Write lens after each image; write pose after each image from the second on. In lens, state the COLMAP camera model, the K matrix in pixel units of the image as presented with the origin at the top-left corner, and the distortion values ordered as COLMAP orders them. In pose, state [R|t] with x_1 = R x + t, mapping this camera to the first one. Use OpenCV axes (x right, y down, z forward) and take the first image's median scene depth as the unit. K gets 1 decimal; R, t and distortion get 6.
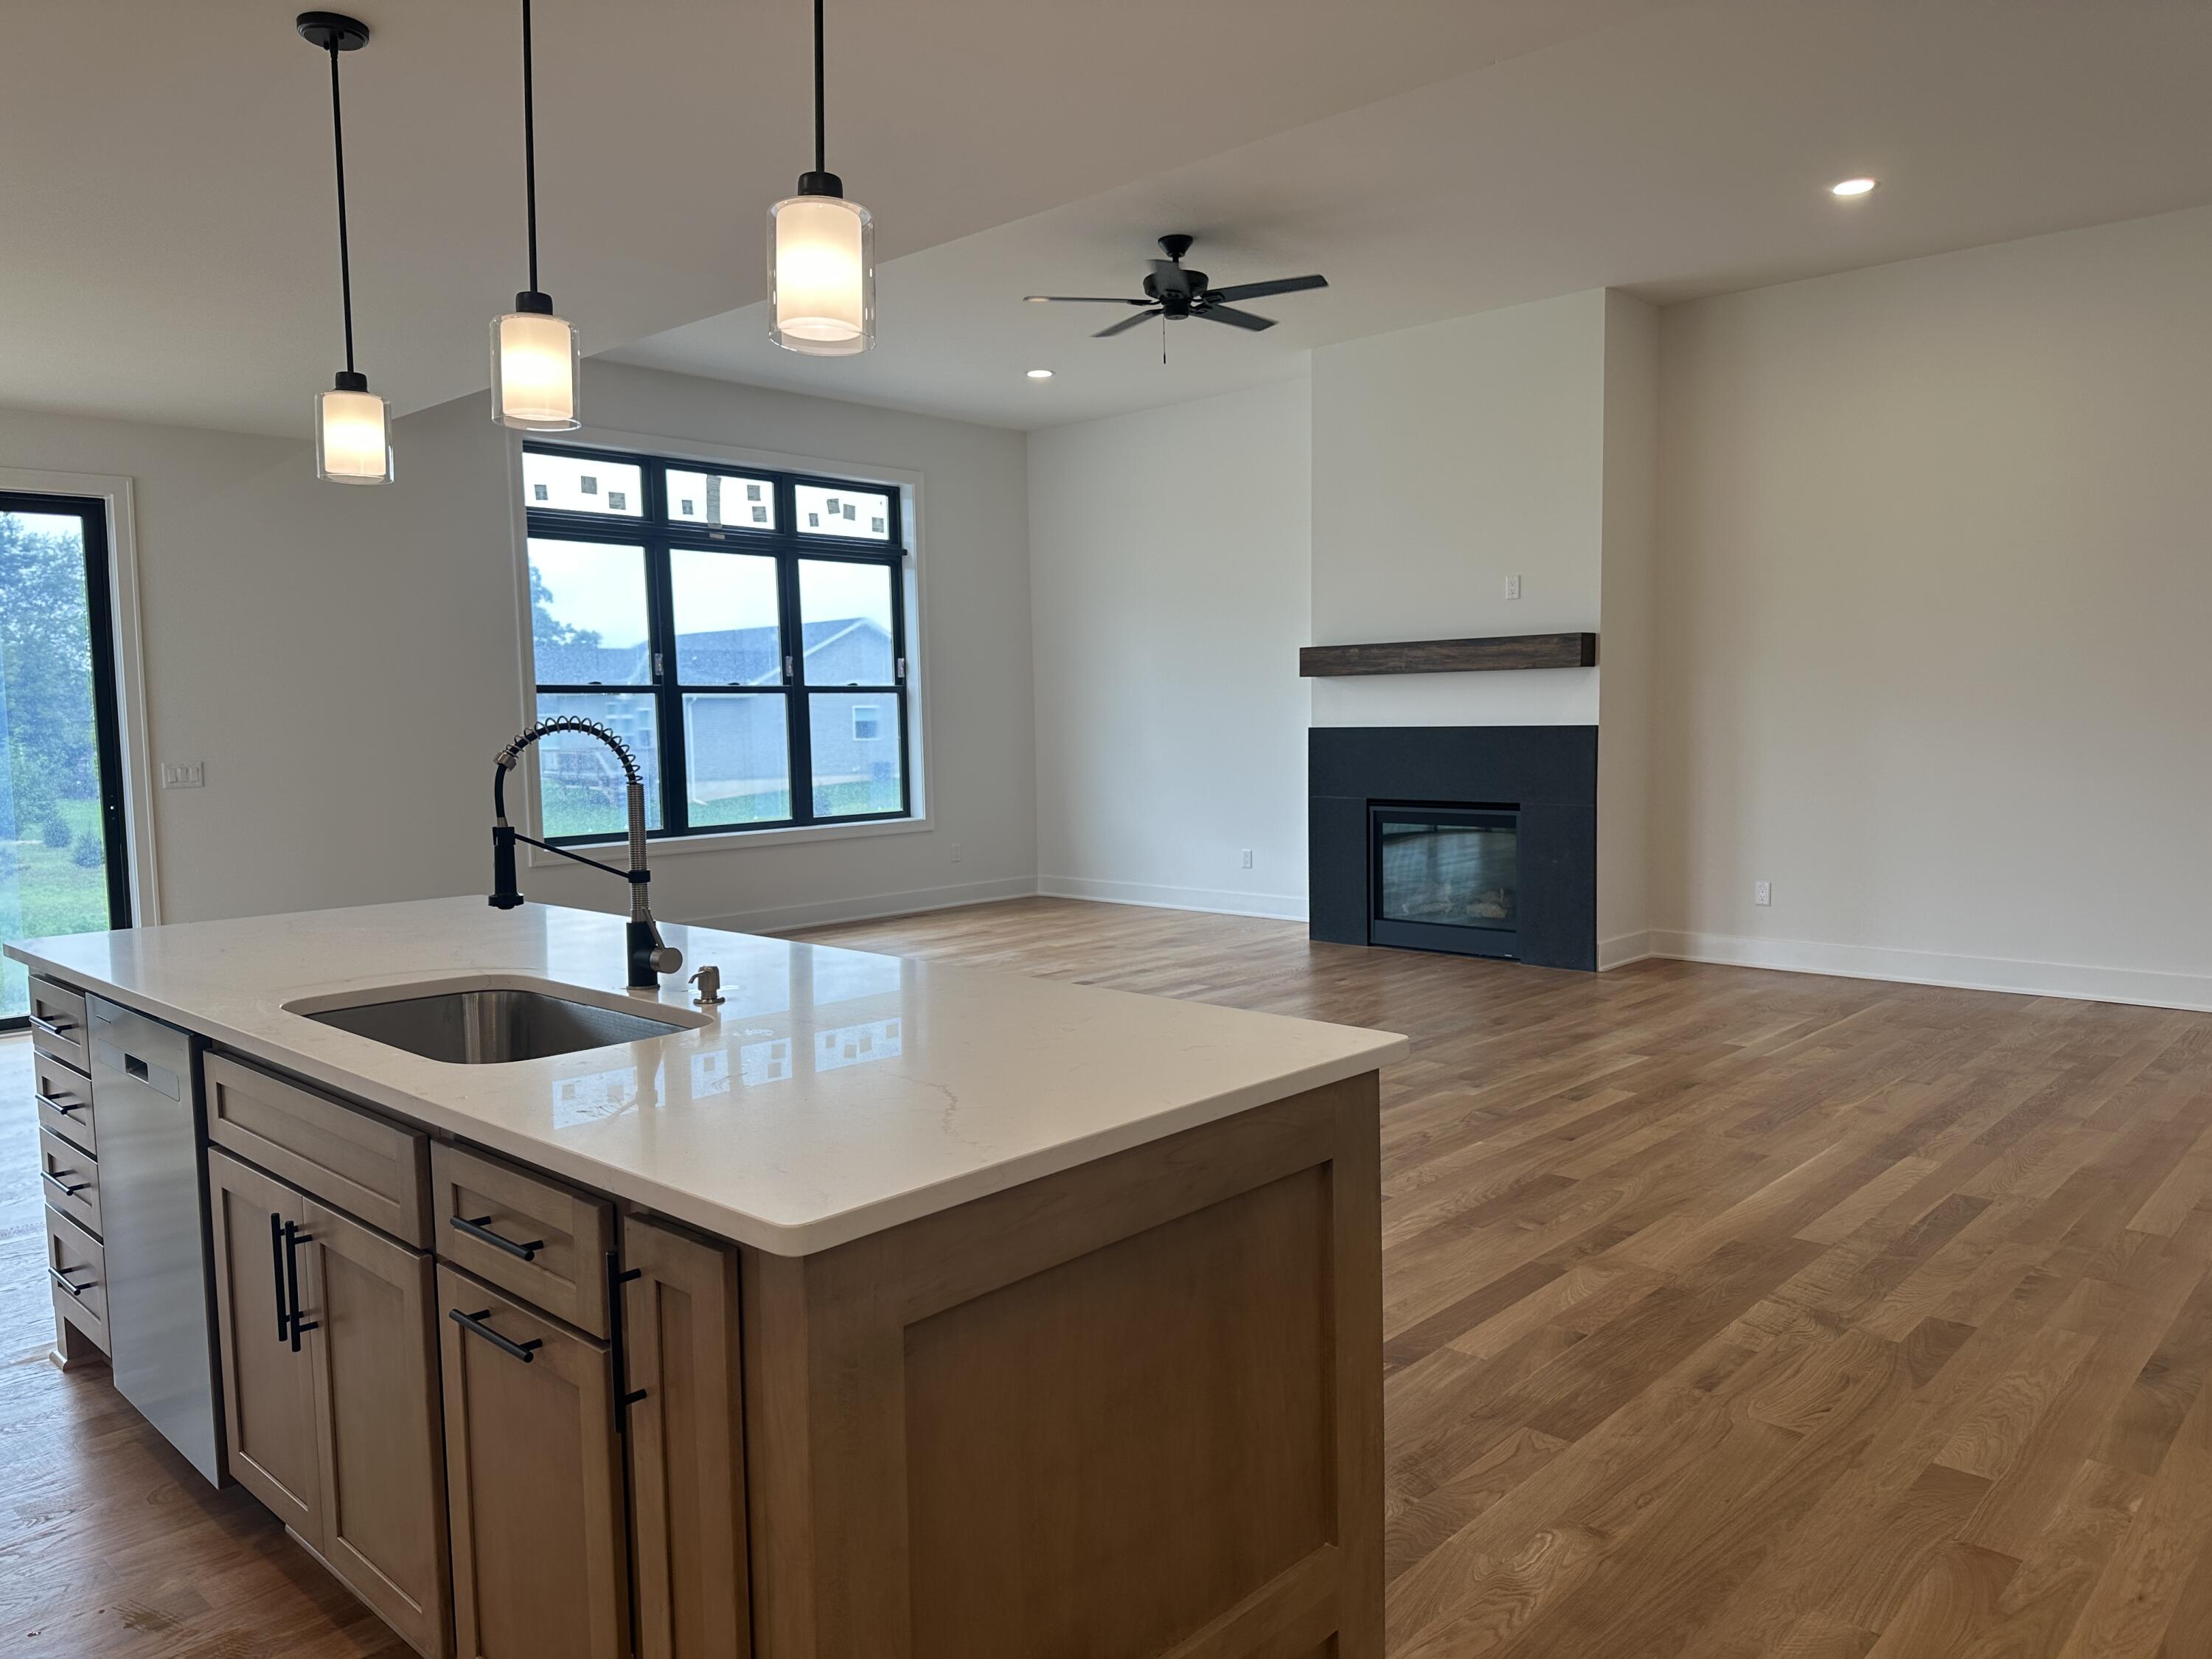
lens RADIAL K [[1540.3, 0, 1112.8], [0, 1540.3, 829.4], [0, 0, 1]] dist [0.144398, -0.234621]
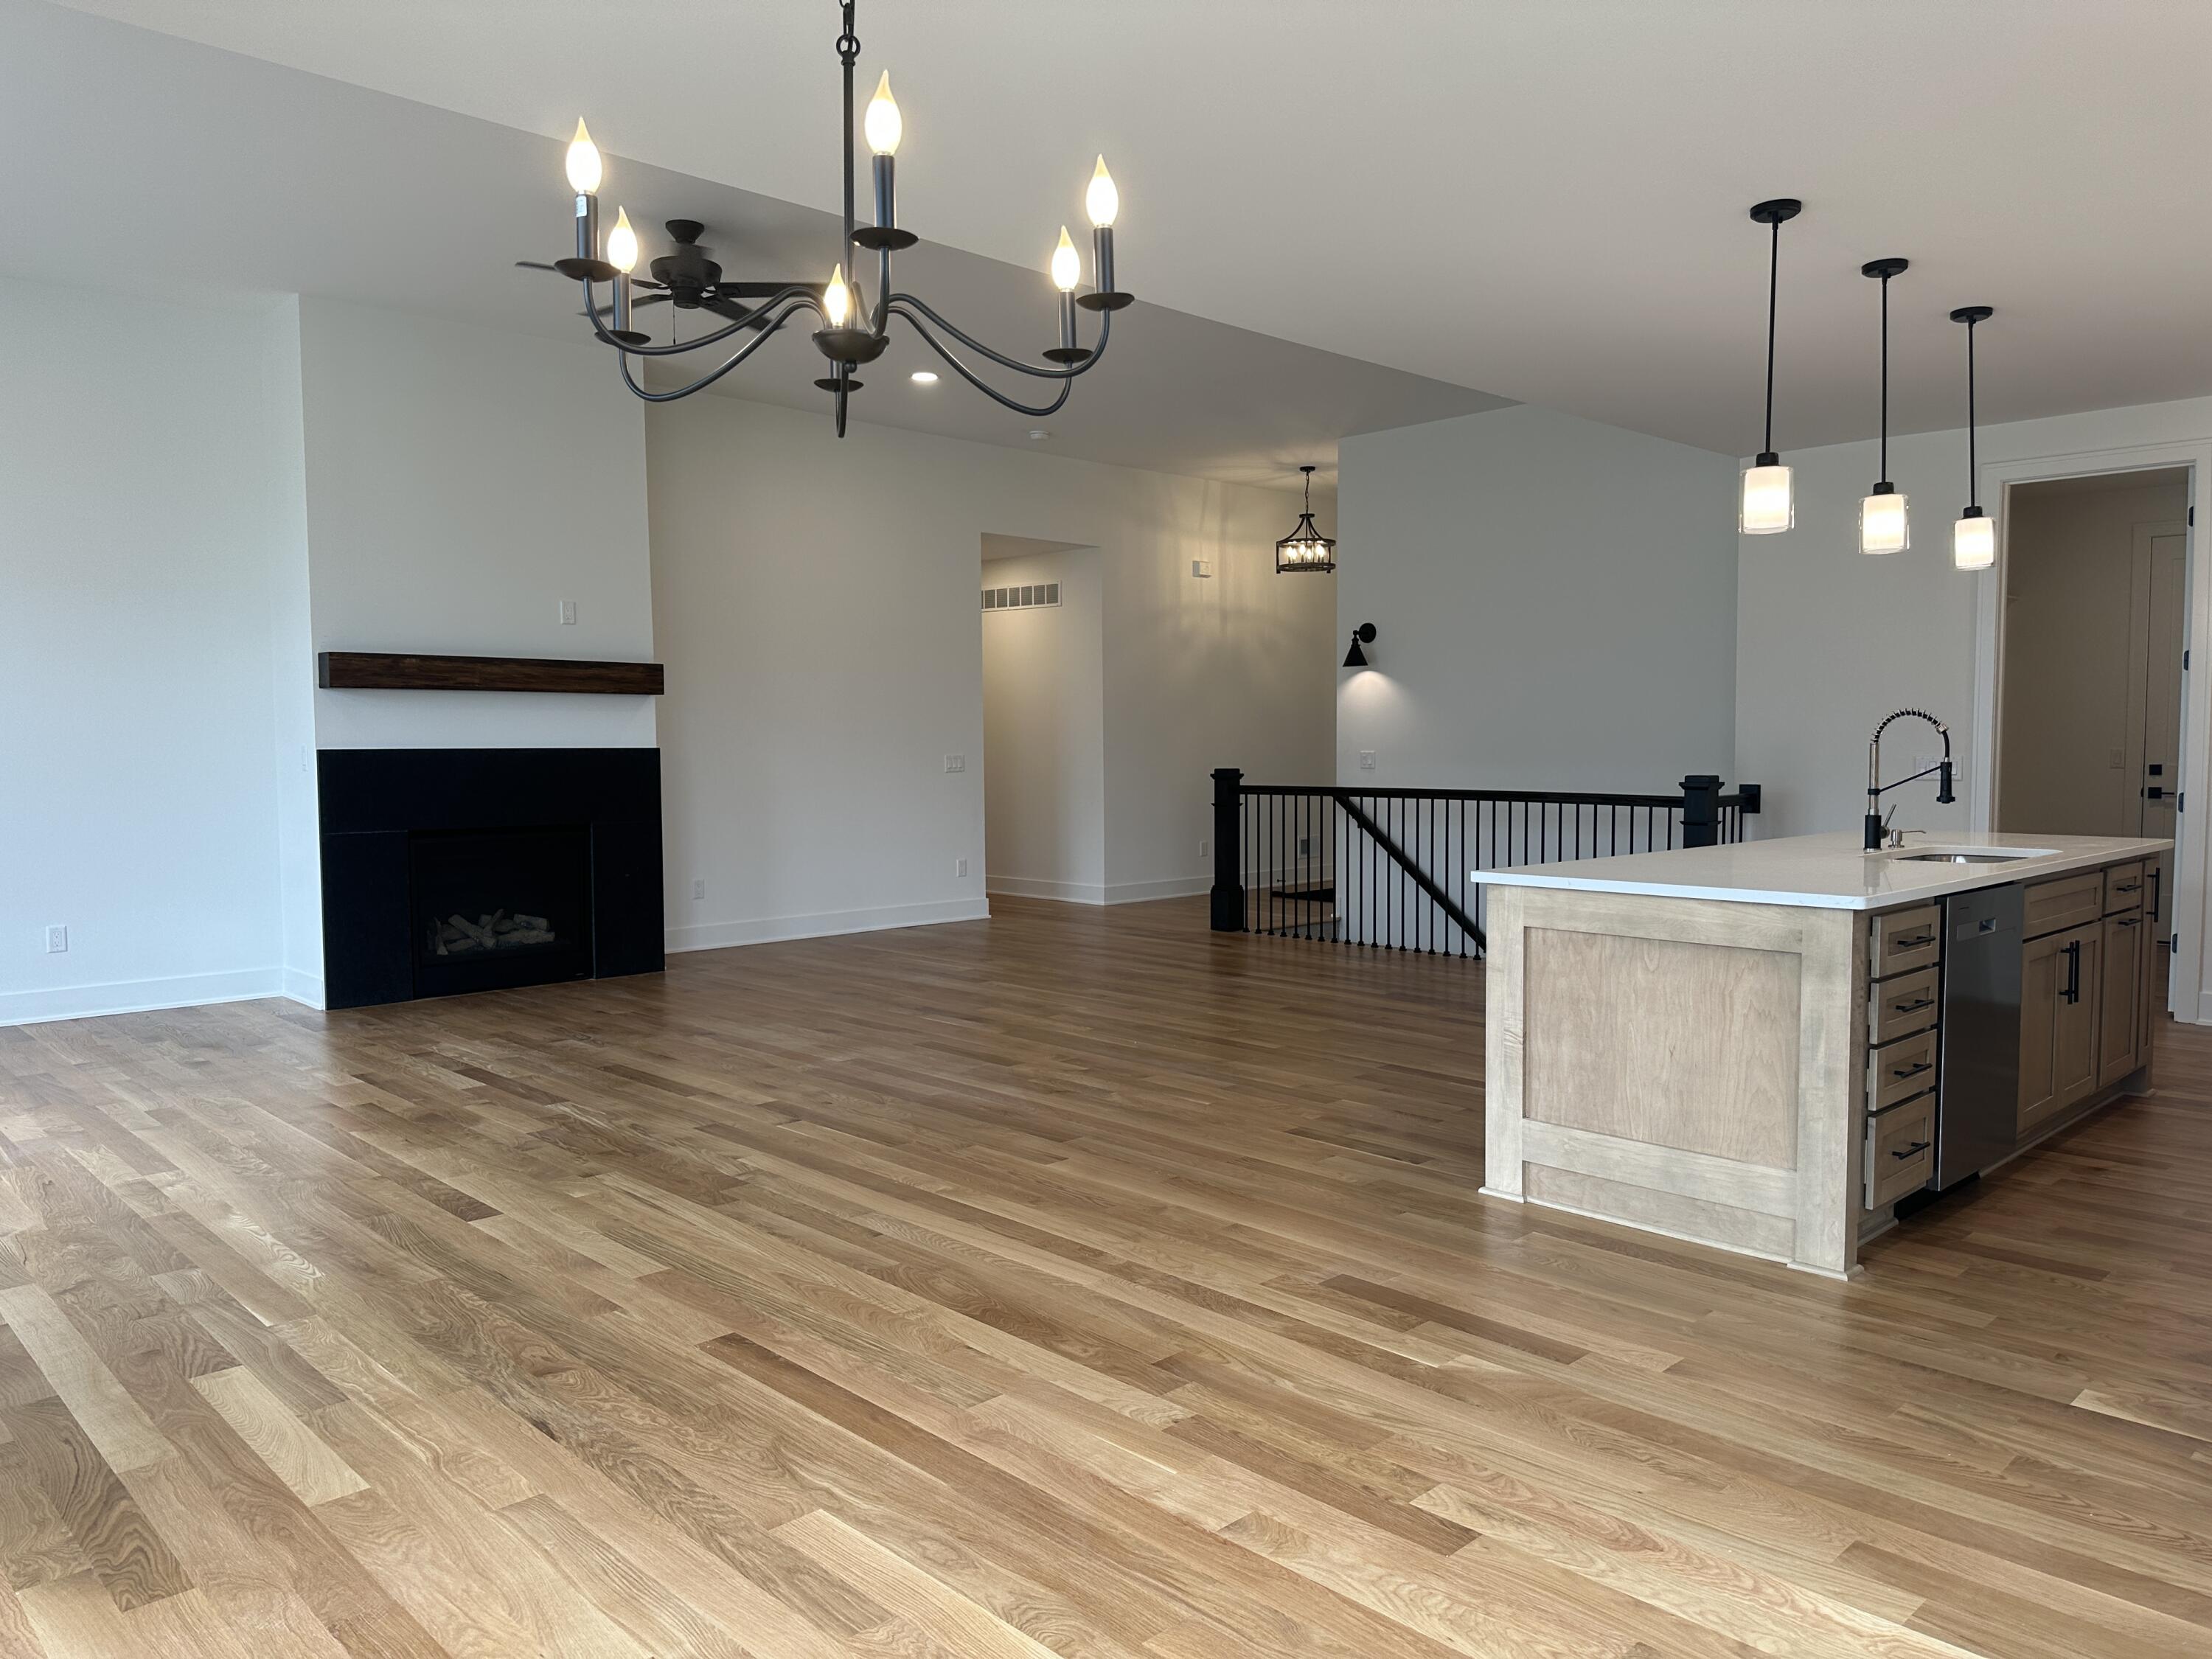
lens RADIAL K [[1540.3, 0, 1112.8], [0, 1540.3, 829.4], [0, 0, 1]] dist [0.144398, -0.234621]
pose [[0.042475, -0.041459, 0.998237, -0.770462], [0.082183, 0.995898, 0.037864, -0.024944], [-0.995712, 0.080430, 0.045708, 0.629924]]
